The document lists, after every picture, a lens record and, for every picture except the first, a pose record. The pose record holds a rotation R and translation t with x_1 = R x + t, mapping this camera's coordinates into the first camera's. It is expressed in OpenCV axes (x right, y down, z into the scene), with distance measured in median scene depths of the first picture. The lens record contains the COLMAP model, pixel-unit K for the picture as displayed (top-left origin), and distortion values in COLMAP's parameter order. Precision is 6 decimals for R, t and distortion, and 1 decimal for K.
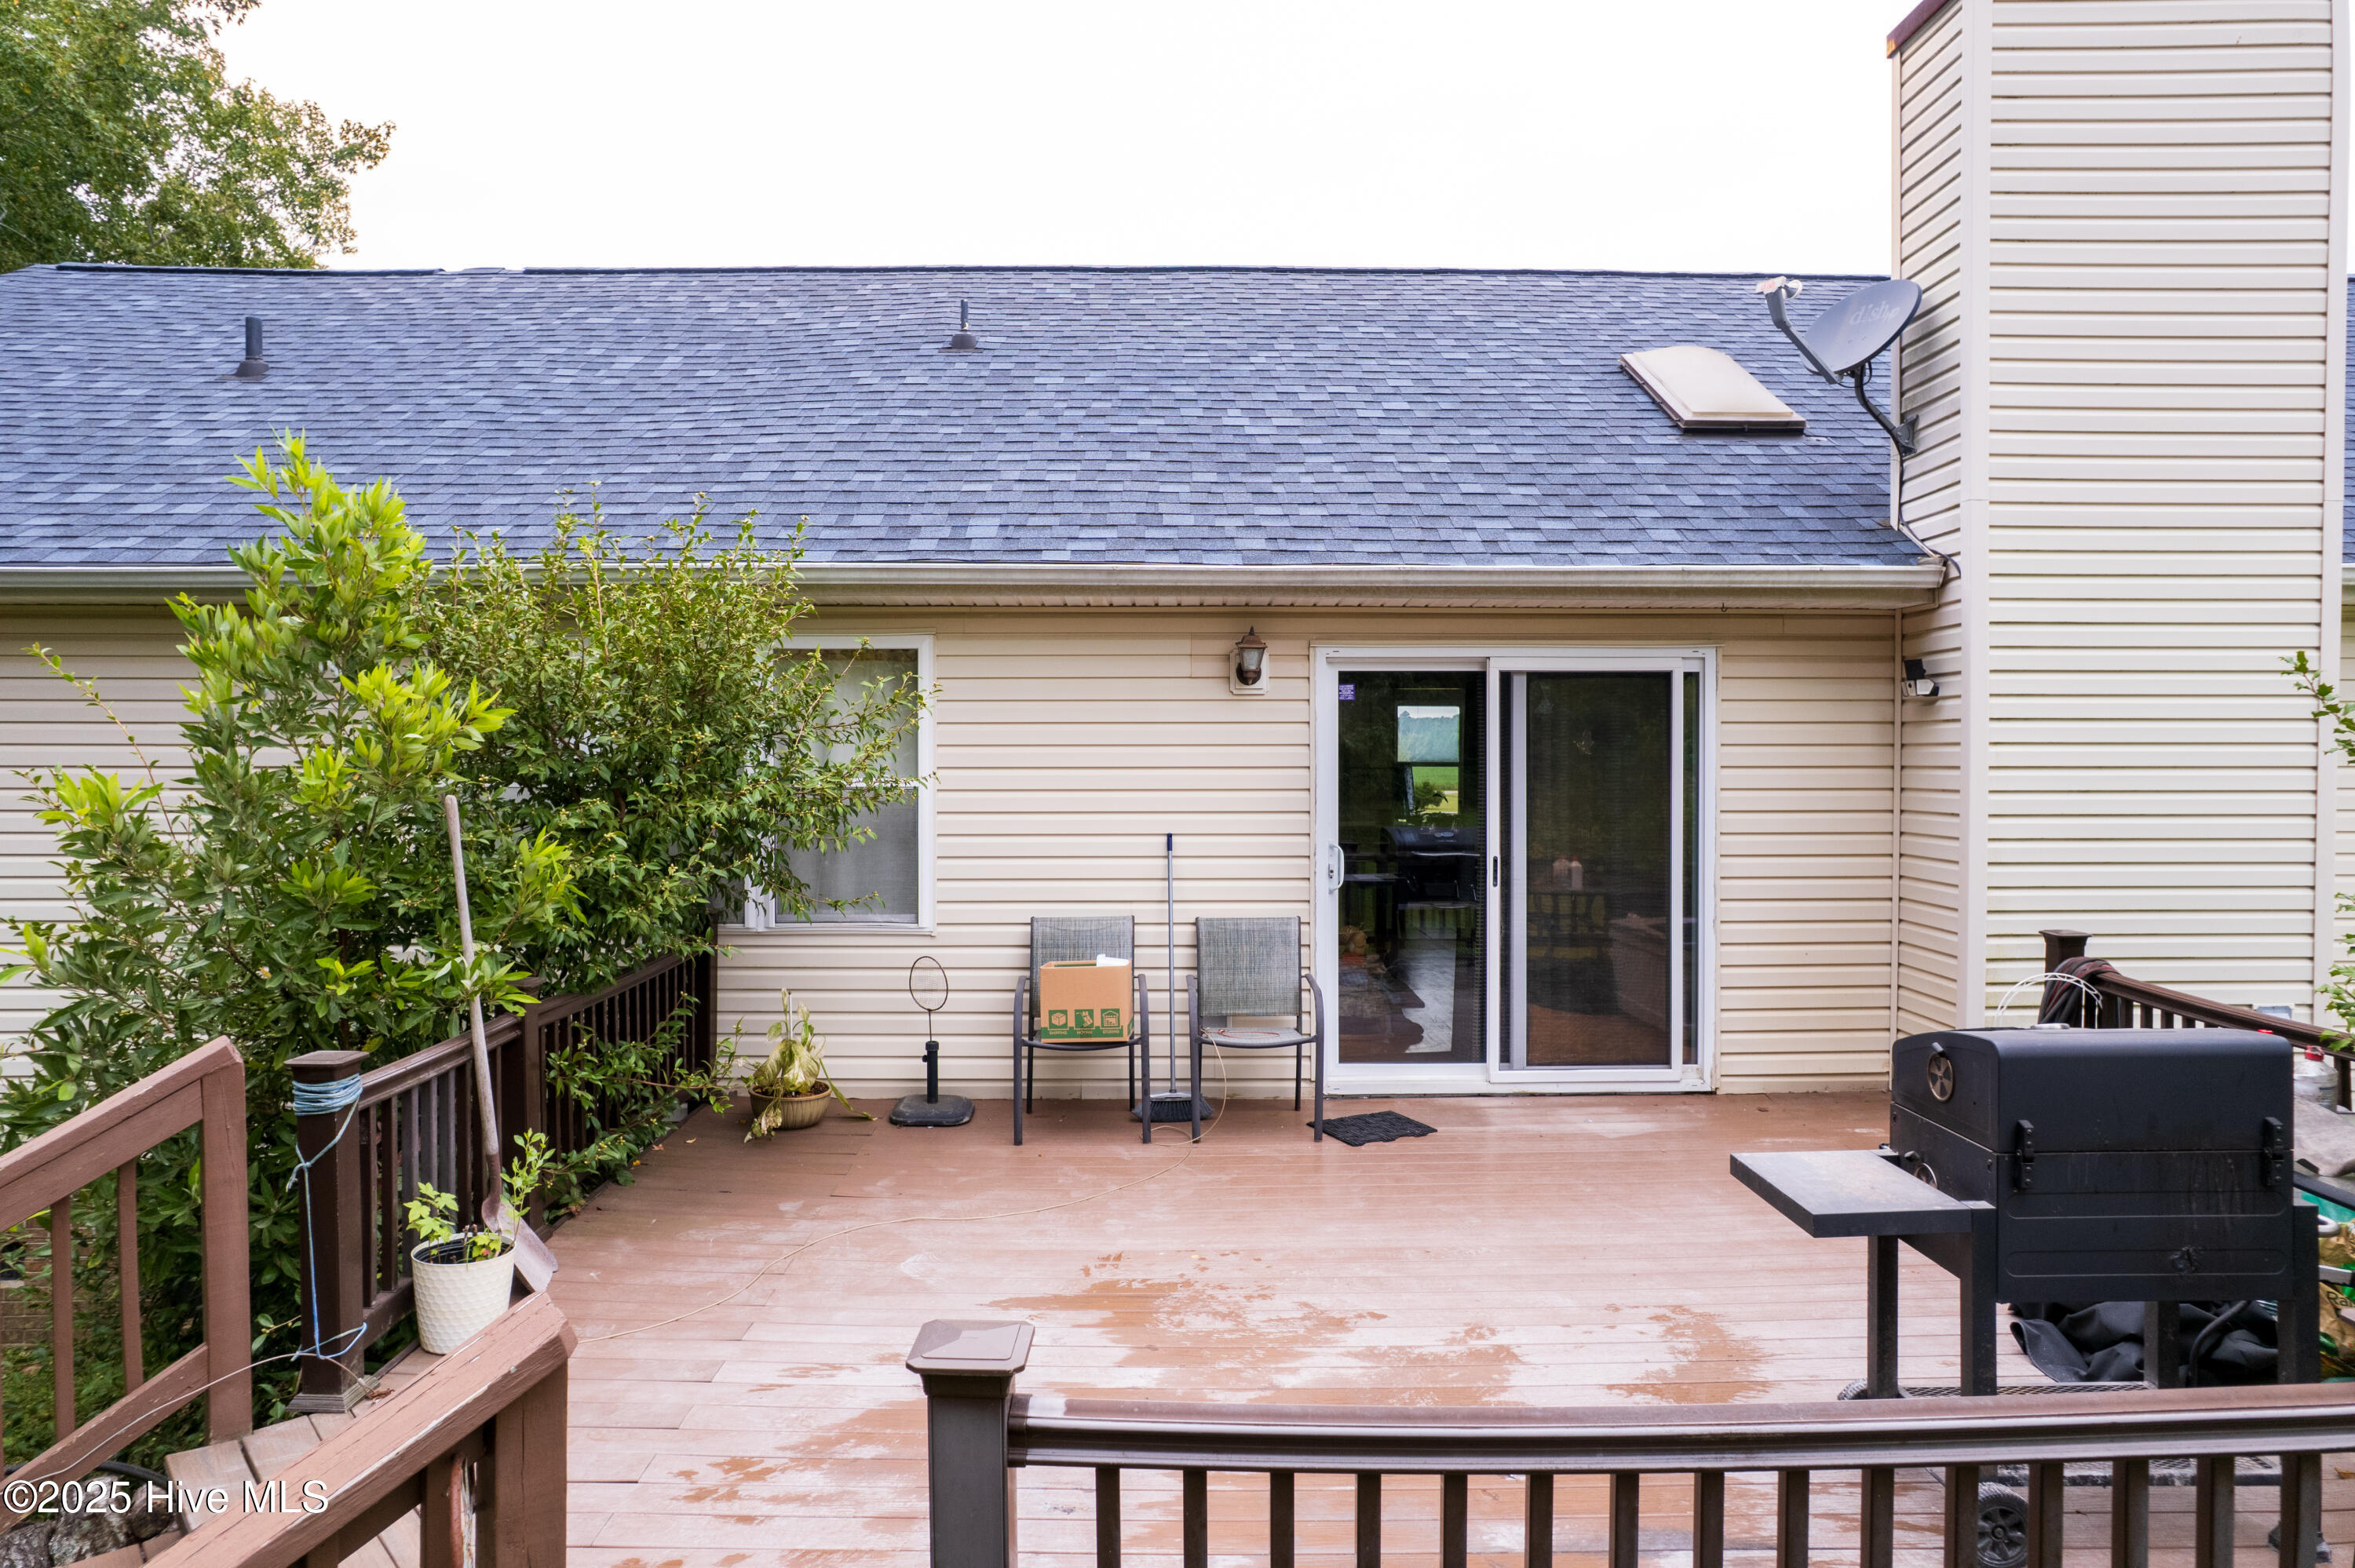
lens RADIAL K [[1499.9, 0, 1182.9], [0, 1499.9, 762.2], [0, 0, 1]] dist [-0.037873, 0.000978]
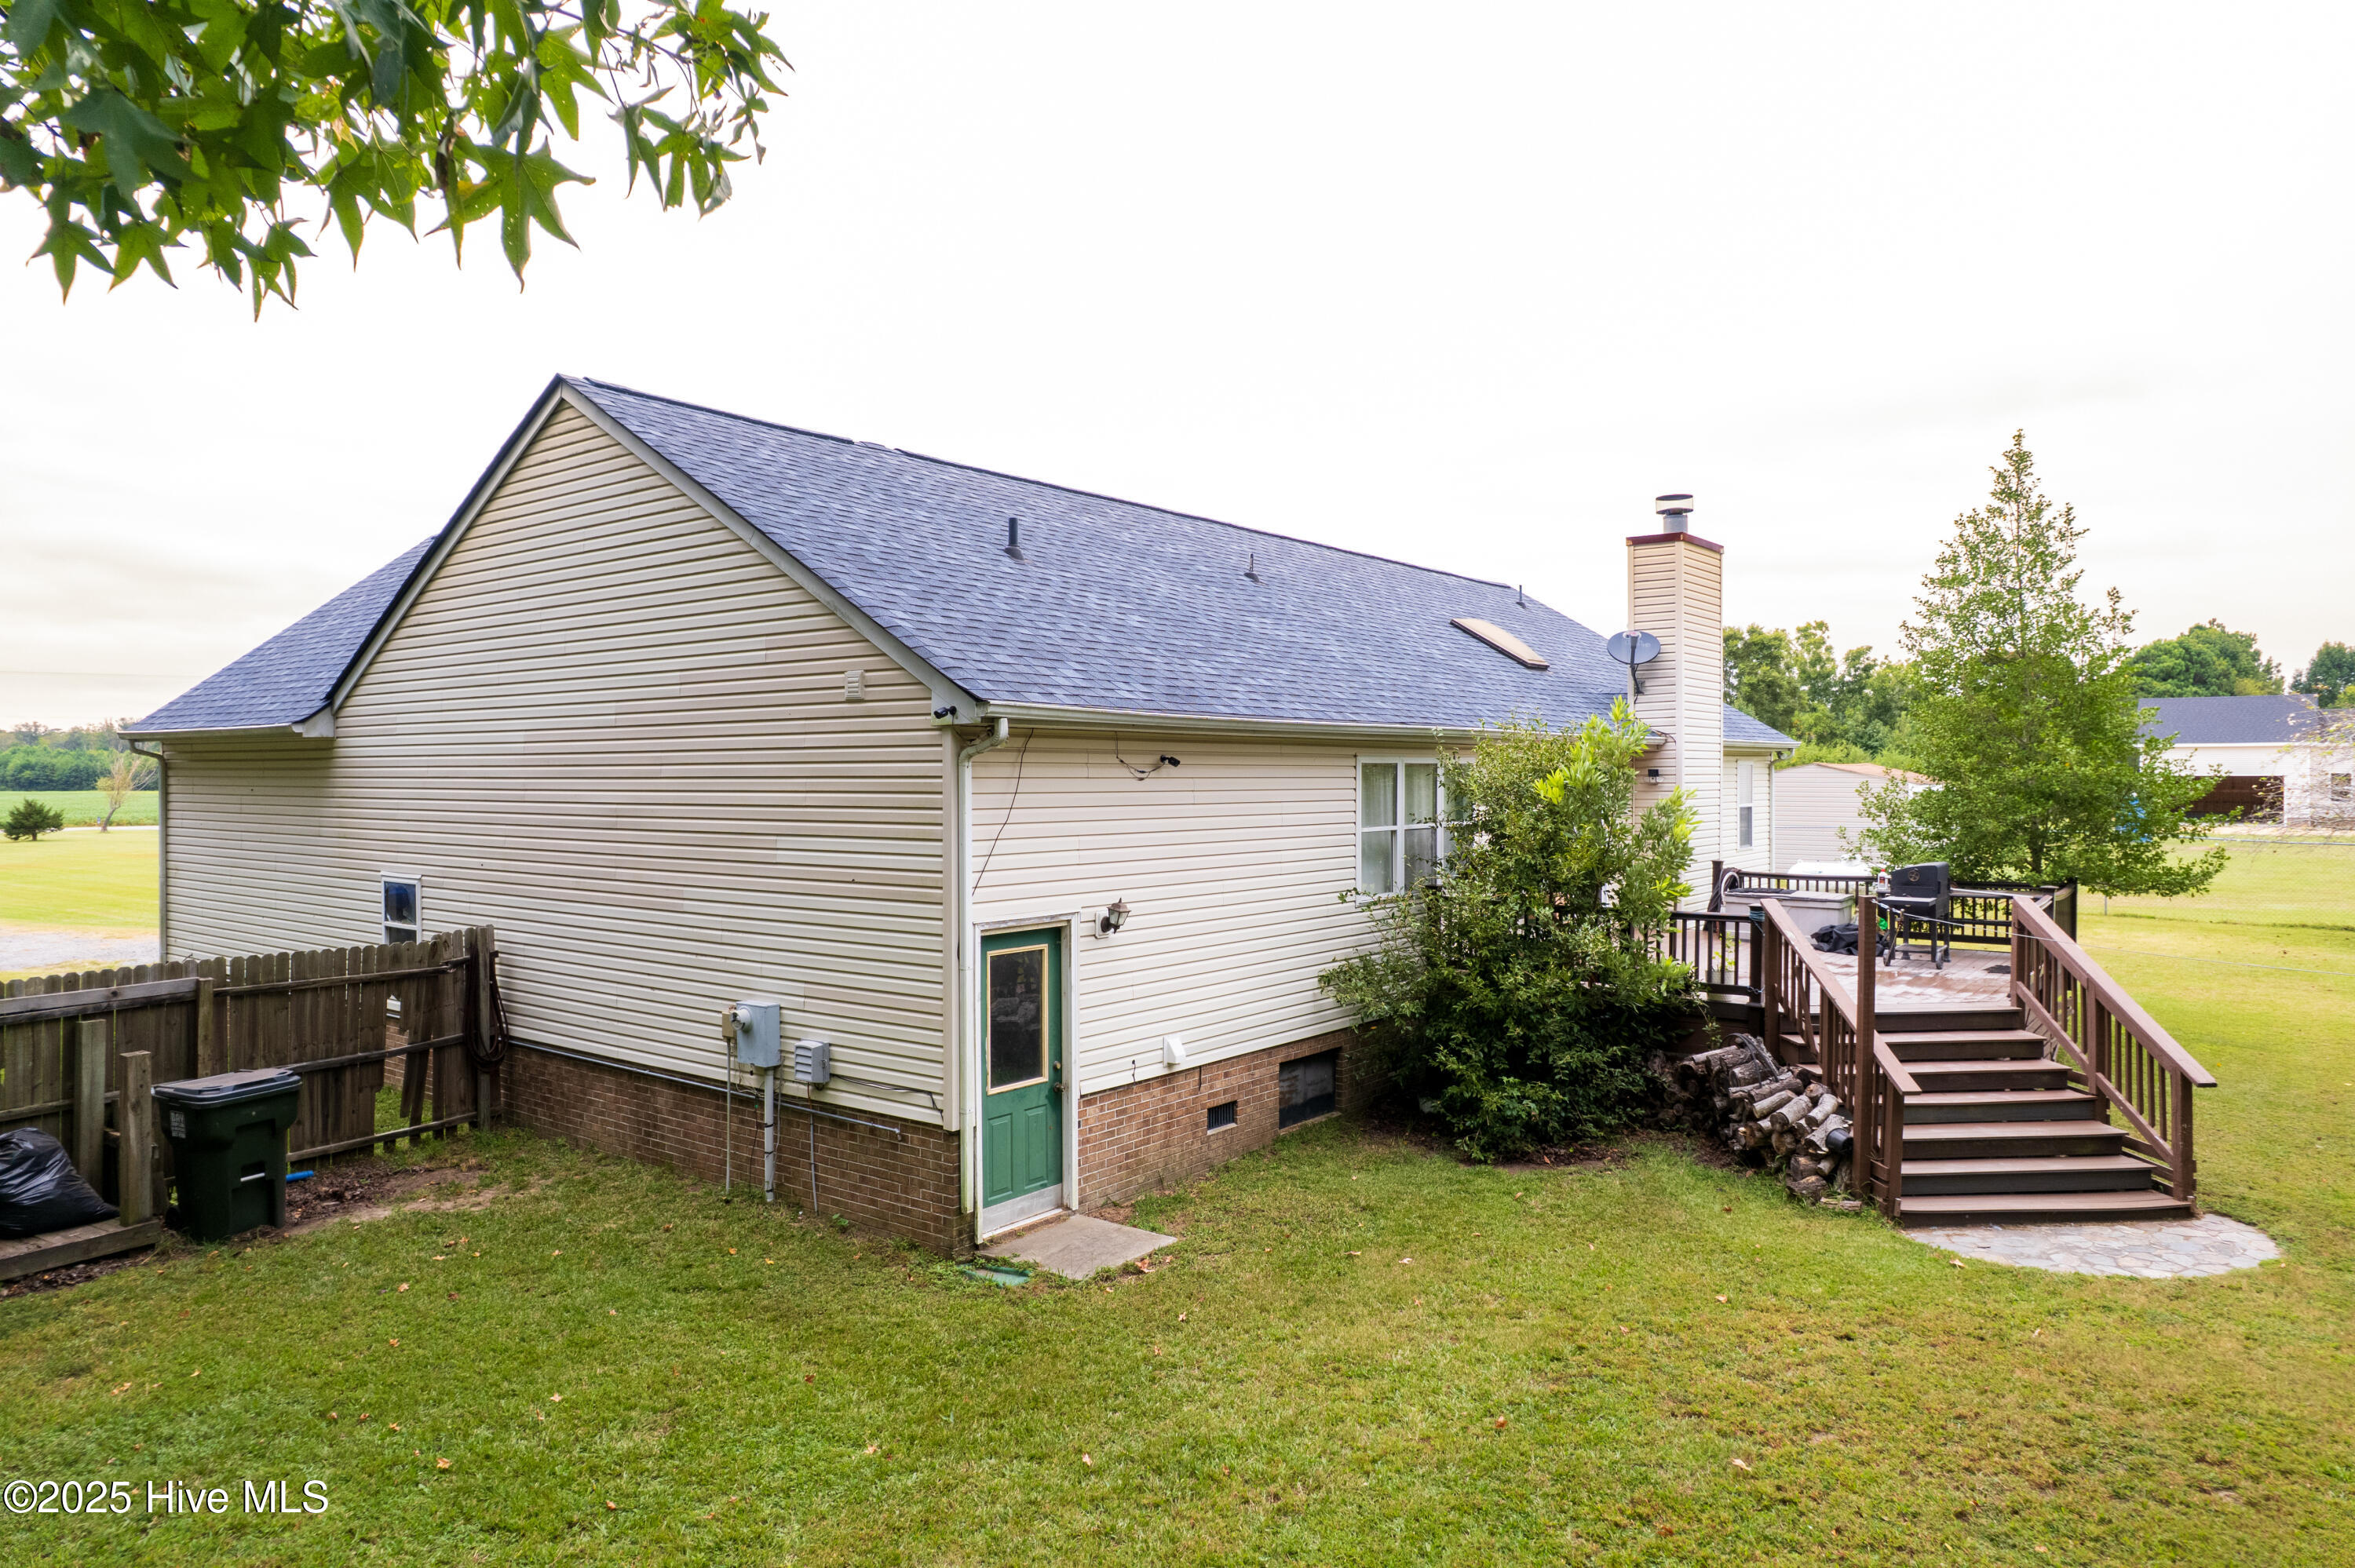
lens RADIAL K [[1501.1, 0, 1168.0], [0, 1501.1, 775.4], [0, 0, 1]] dist [-0.070752, 0.067628]
pose [[0.625102, -0.003416, 0.780535, -2.204868], [0.007269, 0.999973, -0.001444, -0.057834], [-0.780509, 0.006577, 0.625110, -0.049101]]
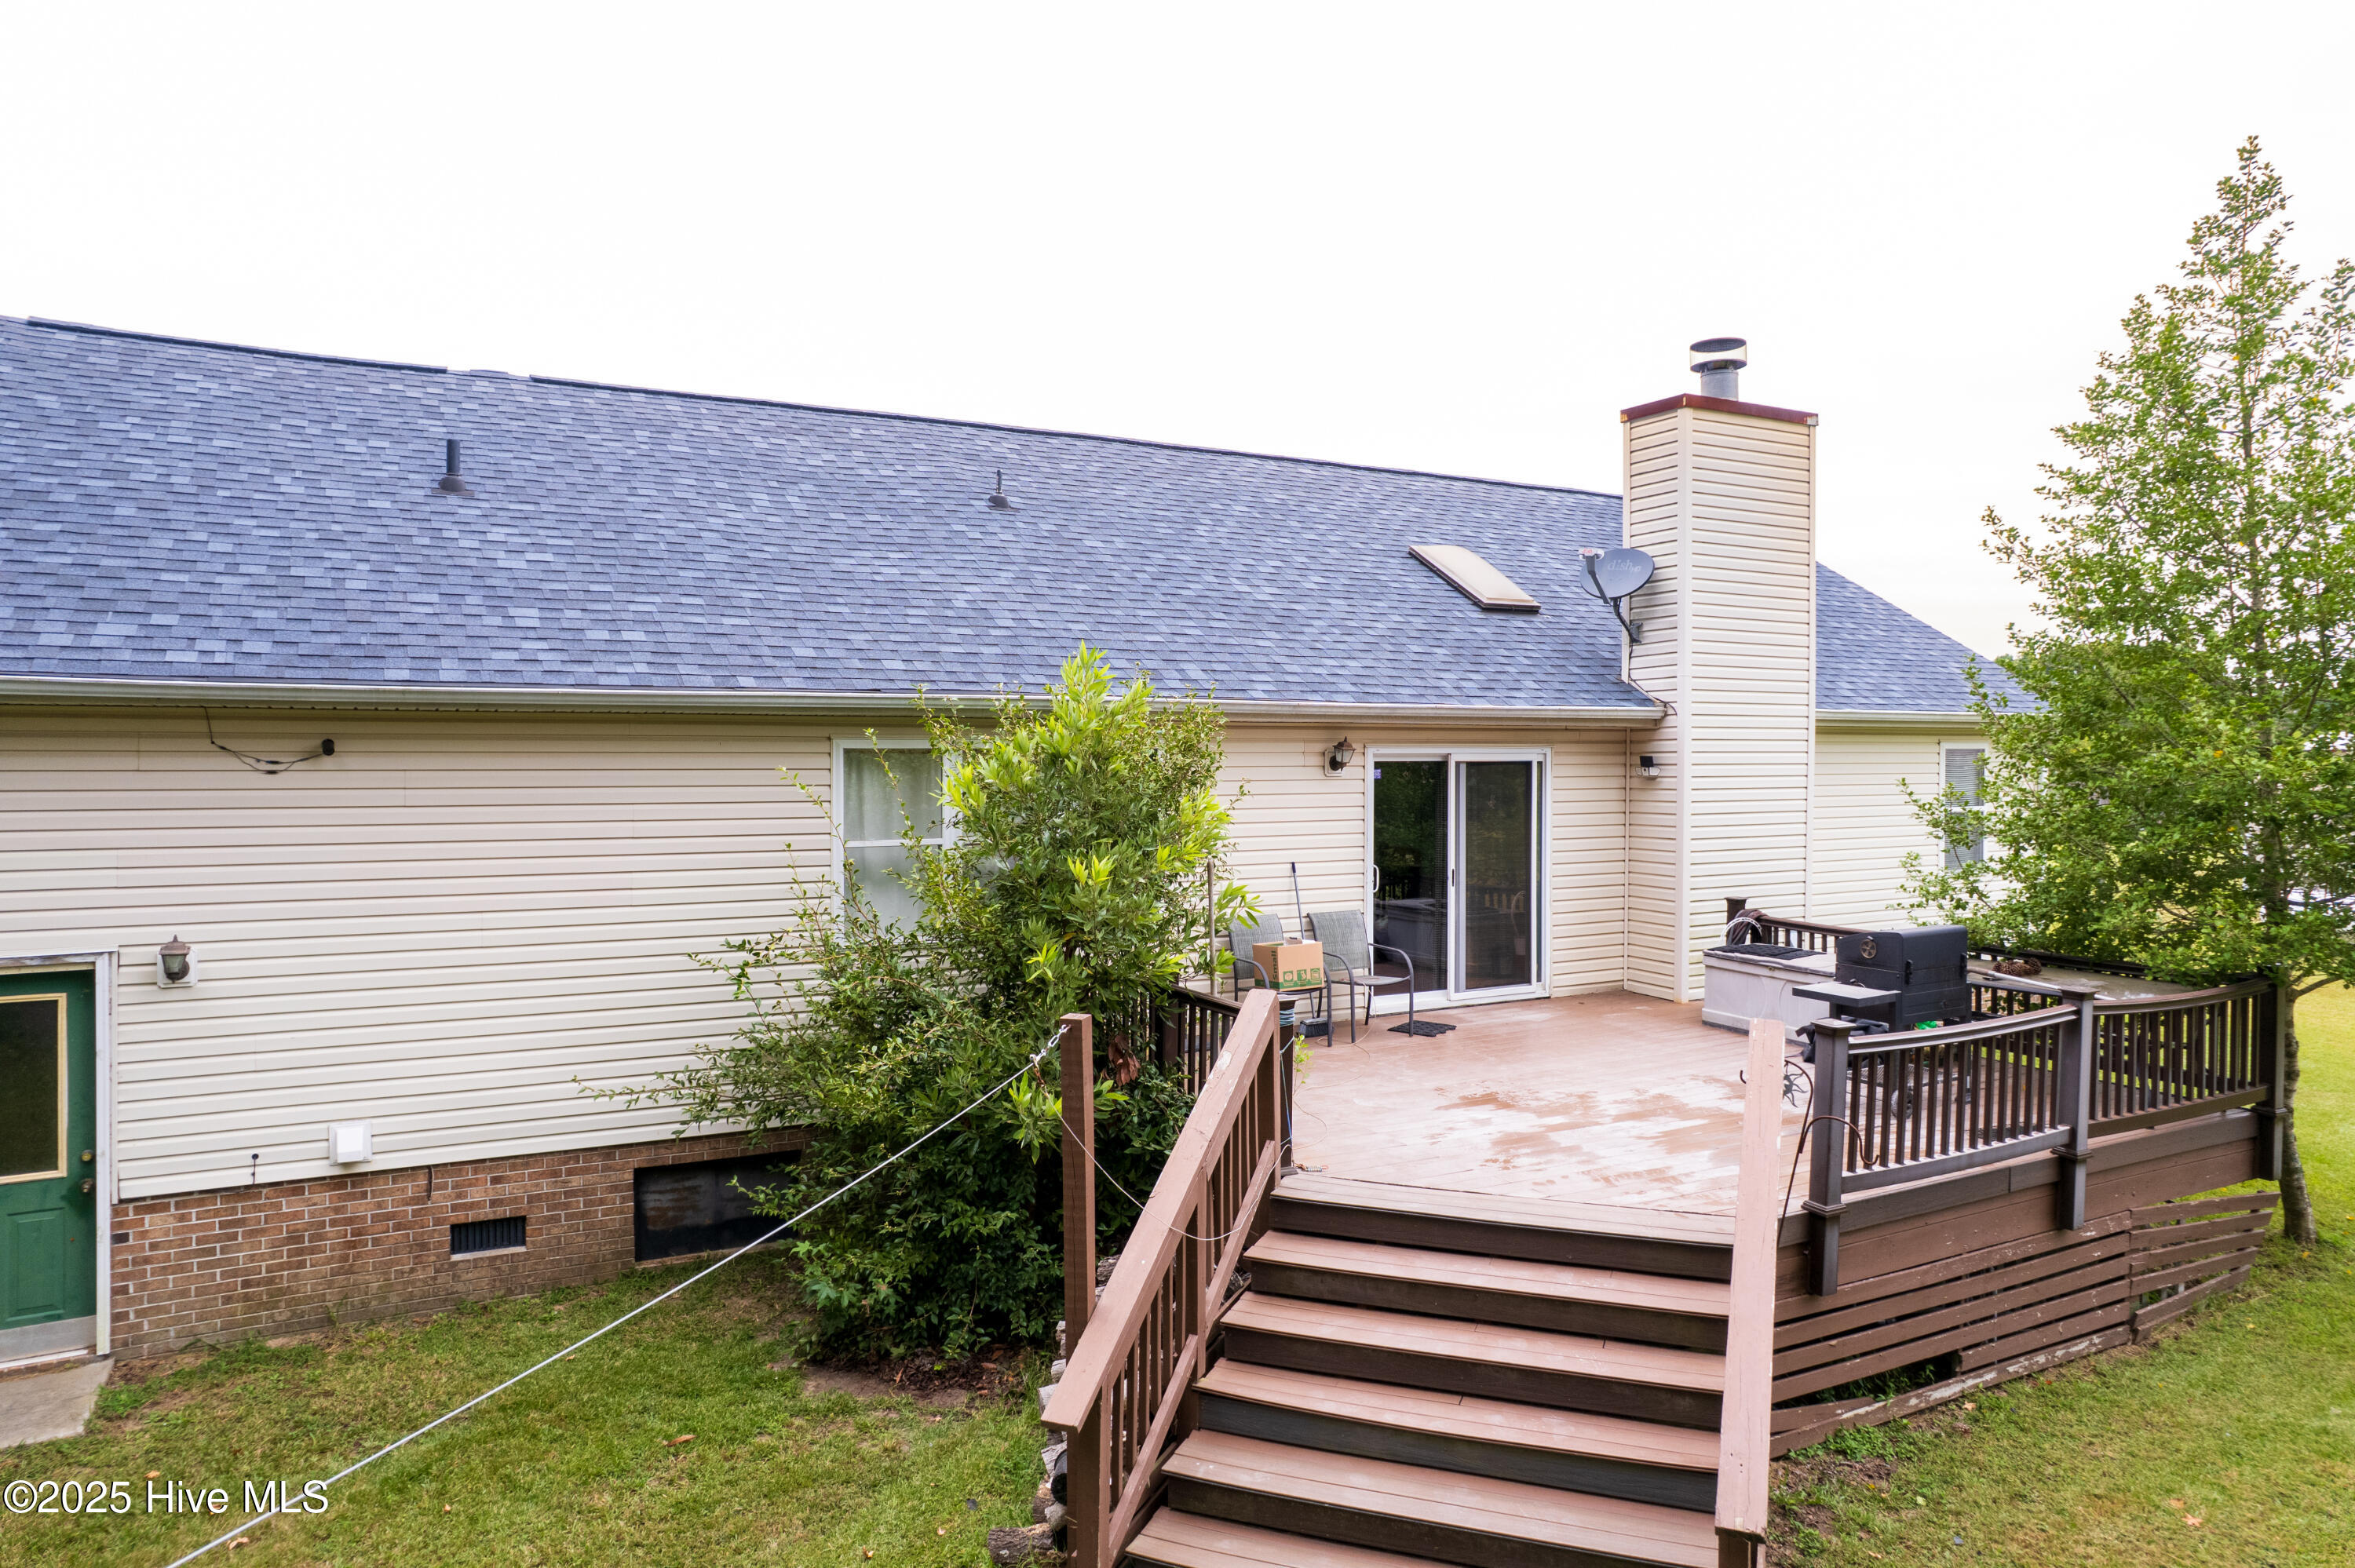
lens RADIAL K [[1501.1, 0, 1168.0], [0, 1501.1, 775.4], [0, 0, 1]] dist [-0.070752, 0.067628]
pose [[0.887670, -0.007618, 0.460416, -0.873594], [0.002454, 0.999927, 0.011814, -0.065943], [-0.460473, -0.009357, 0.887624, -0.376079]]
